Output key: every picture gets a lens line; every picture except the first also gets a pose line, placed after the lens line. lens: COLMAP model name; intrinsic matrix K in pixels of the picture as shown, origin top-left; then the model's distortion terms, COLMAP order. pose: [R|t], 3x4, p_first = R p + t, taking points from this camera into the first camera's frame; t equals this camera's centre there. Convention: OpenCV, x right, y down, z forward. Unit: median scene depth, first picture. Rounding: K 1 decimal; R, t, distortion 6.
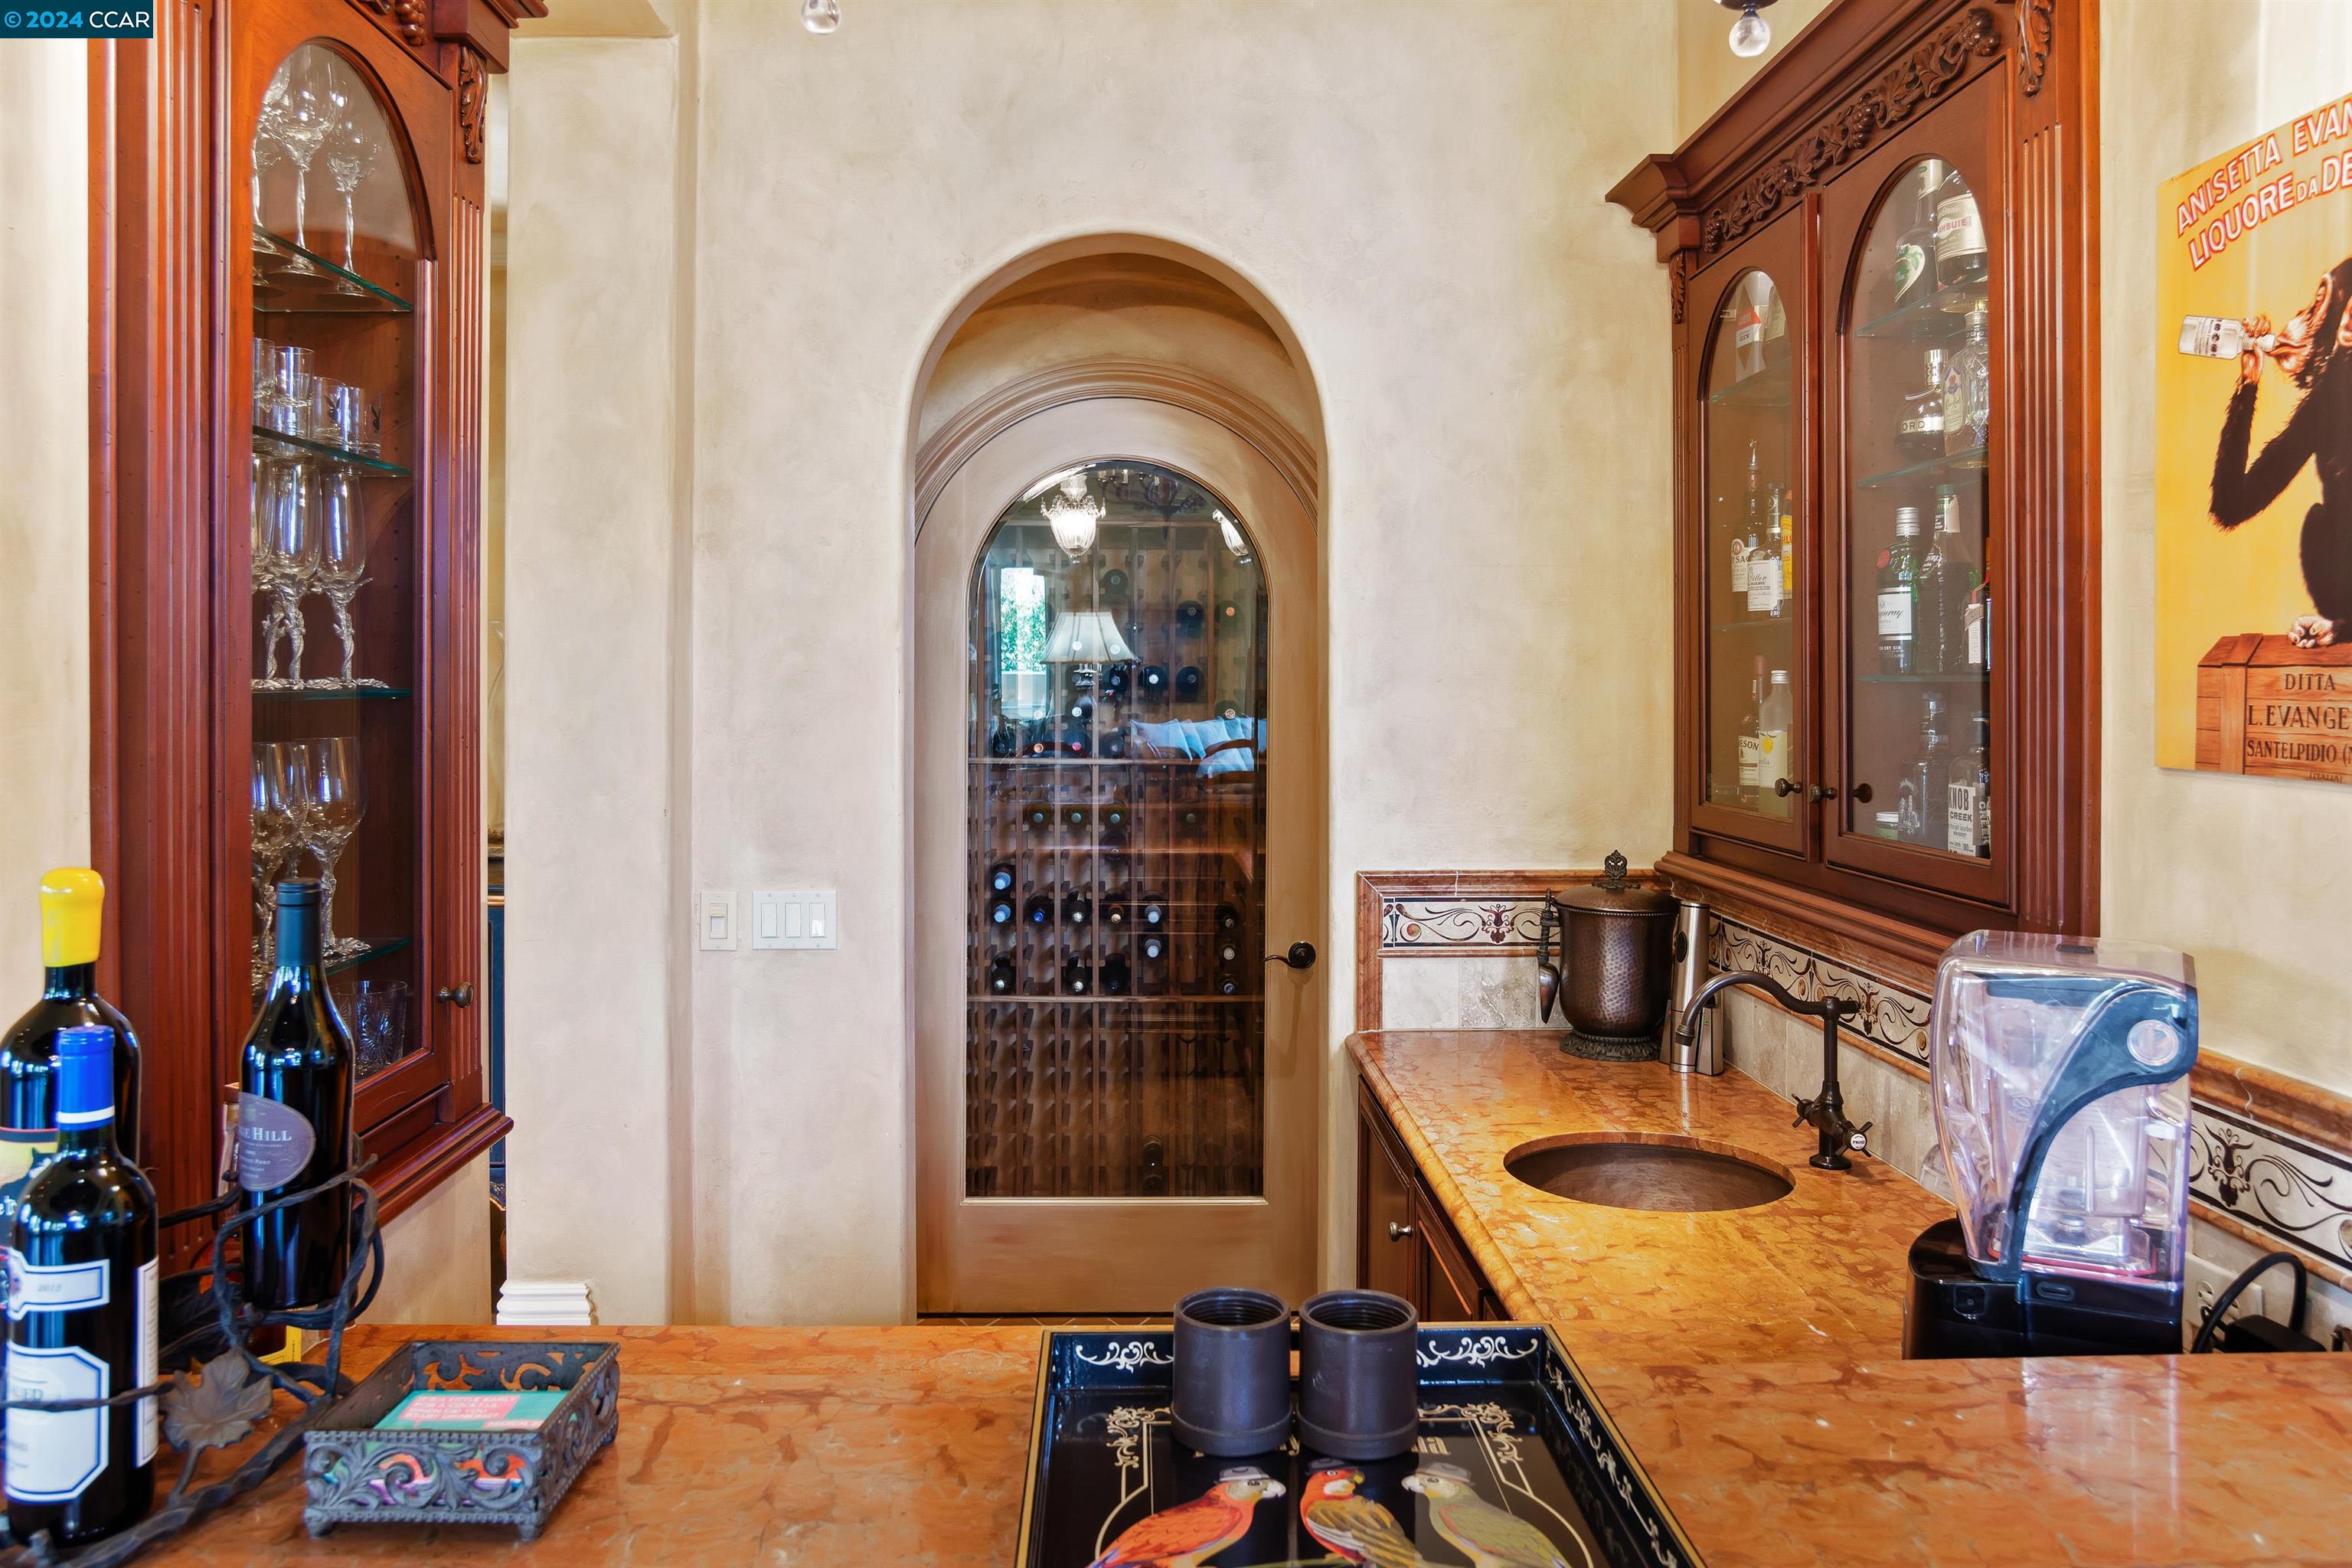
lens RADIAL K [[1701.0, 0, 1169.5], [0, 1701.0, 693.9], [0, 0, 1]] dist [-0.049804, 0.045929]
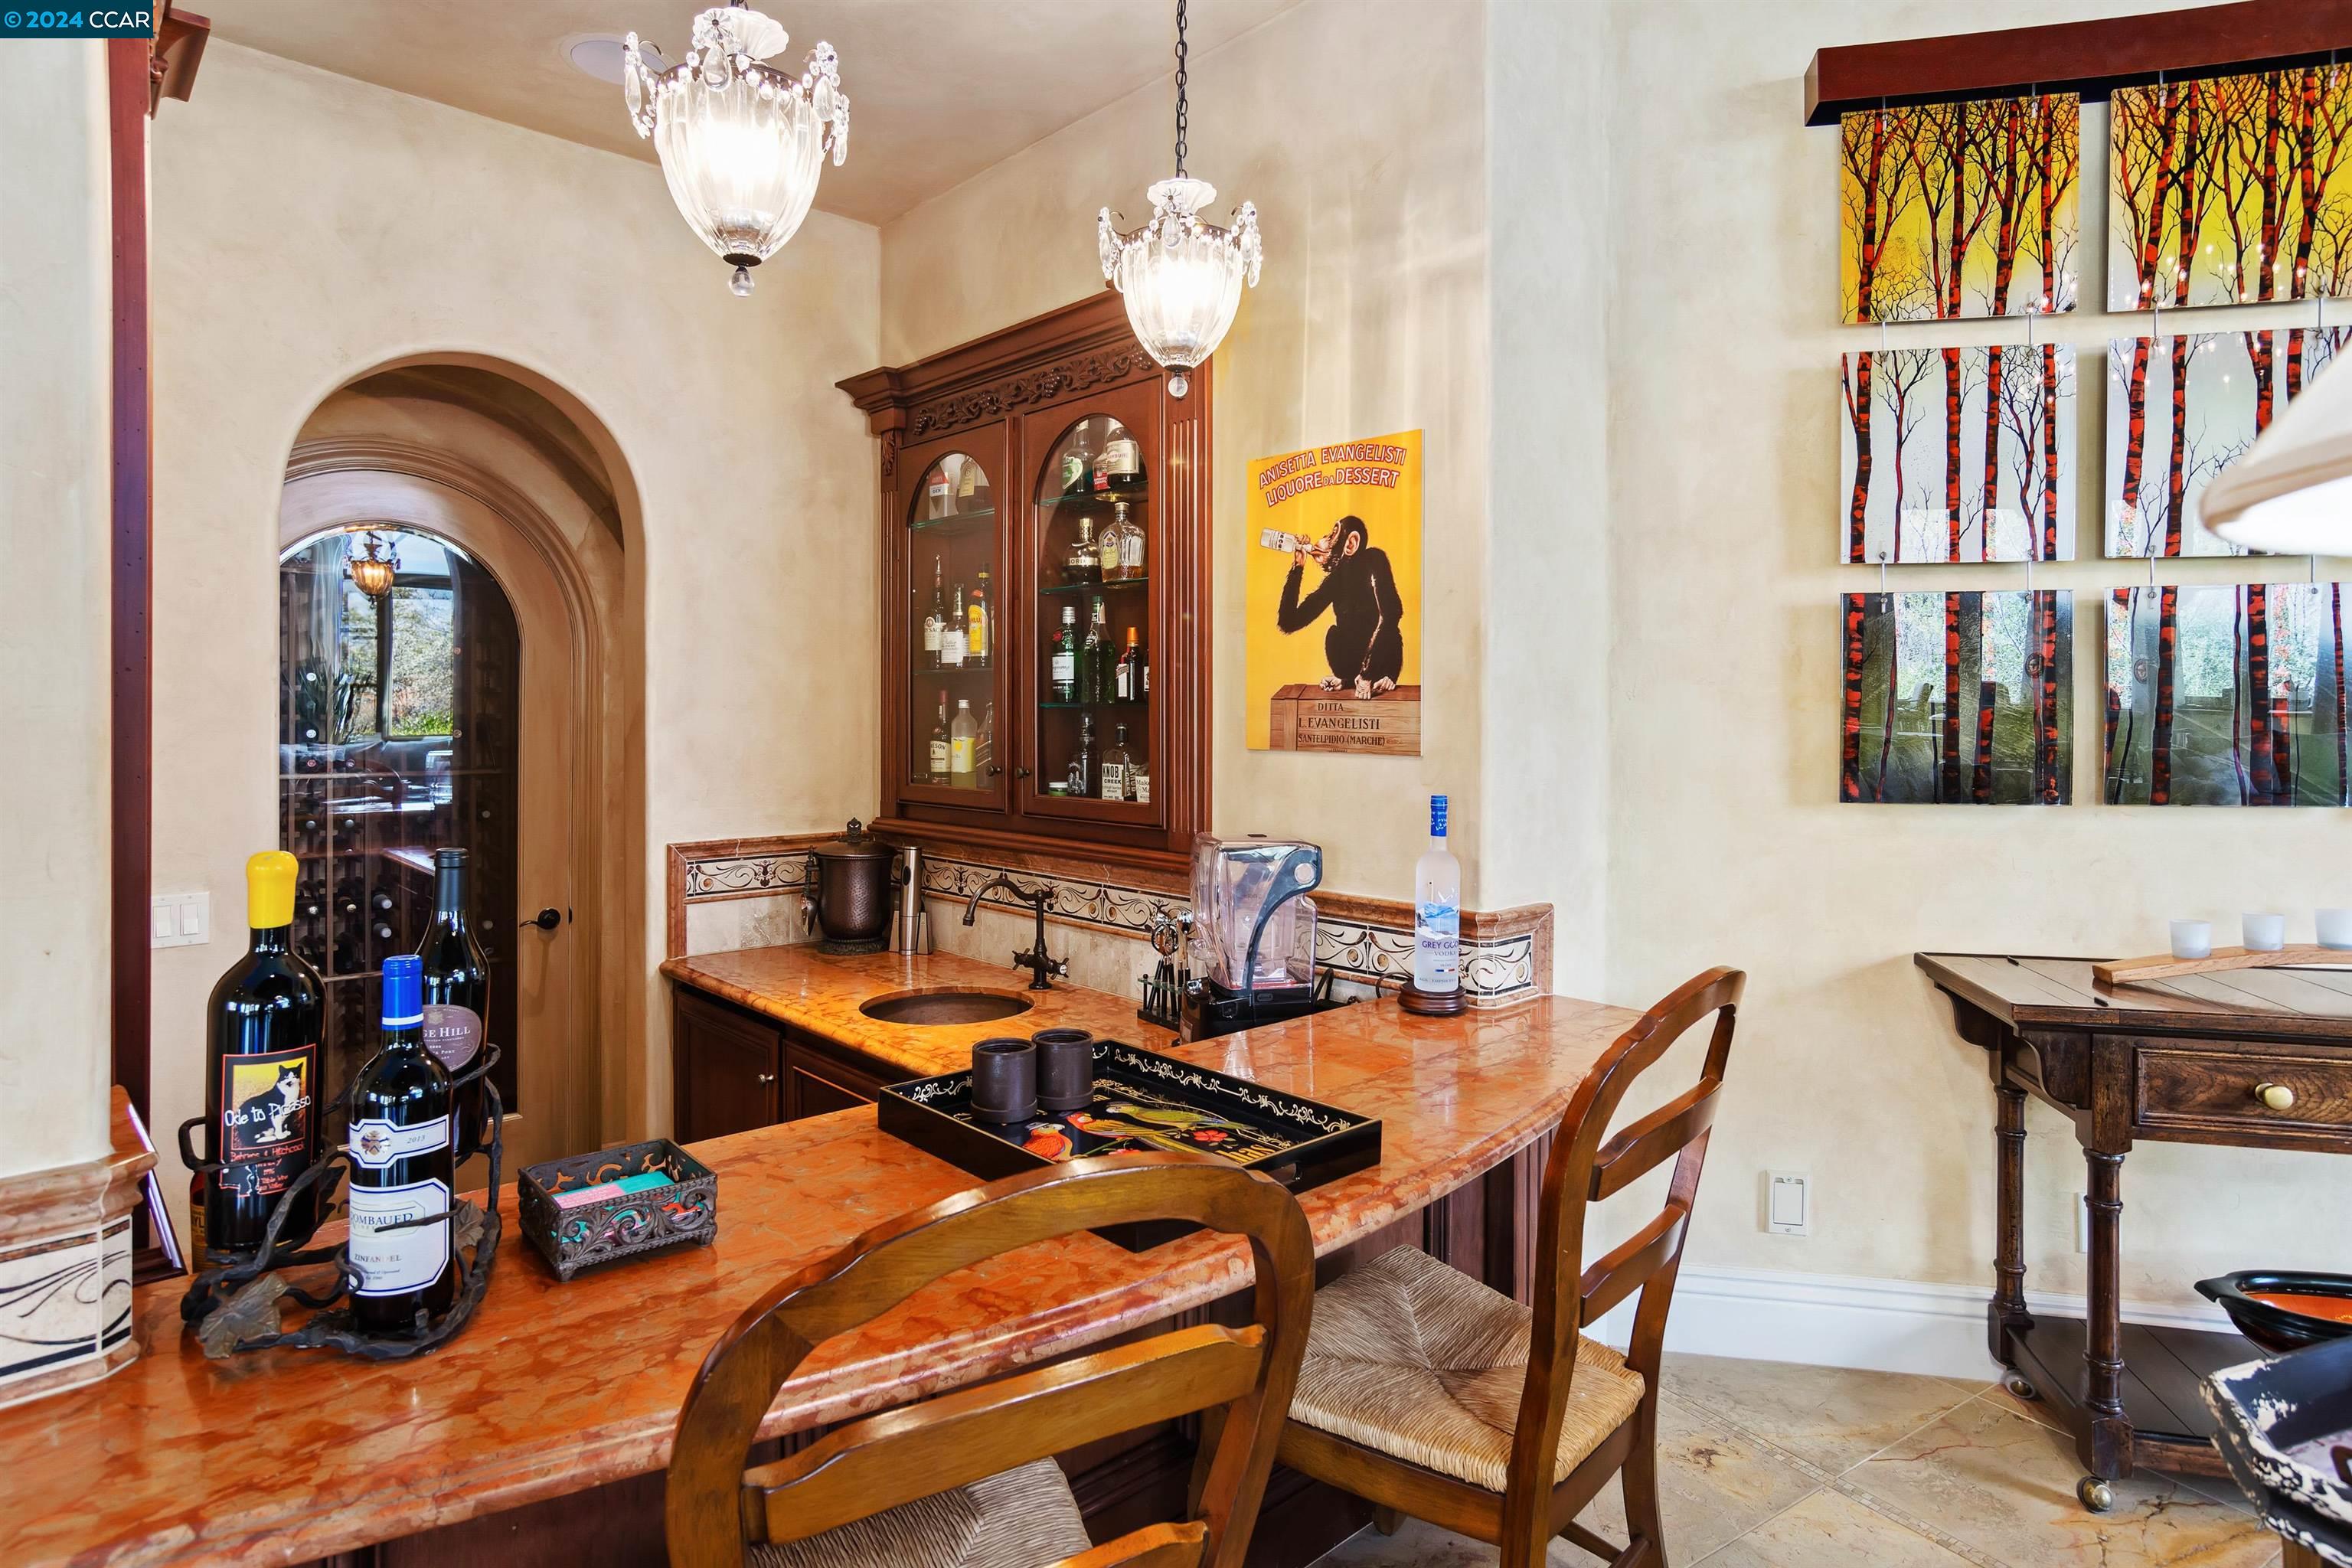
lens RADIAL K [[1308.4, 0, 1166.9], [0, 1308.4, 732.6], [0, 0, 1]] dist [-0.053109, 0.040705]
pose [[0.757288, -0.012786, 0.652956, -0.316613], [0.004870, 0.999891, 0.013932, 0.000930], [-0.653063, -0.007371, 0.757268, -0.079131]]
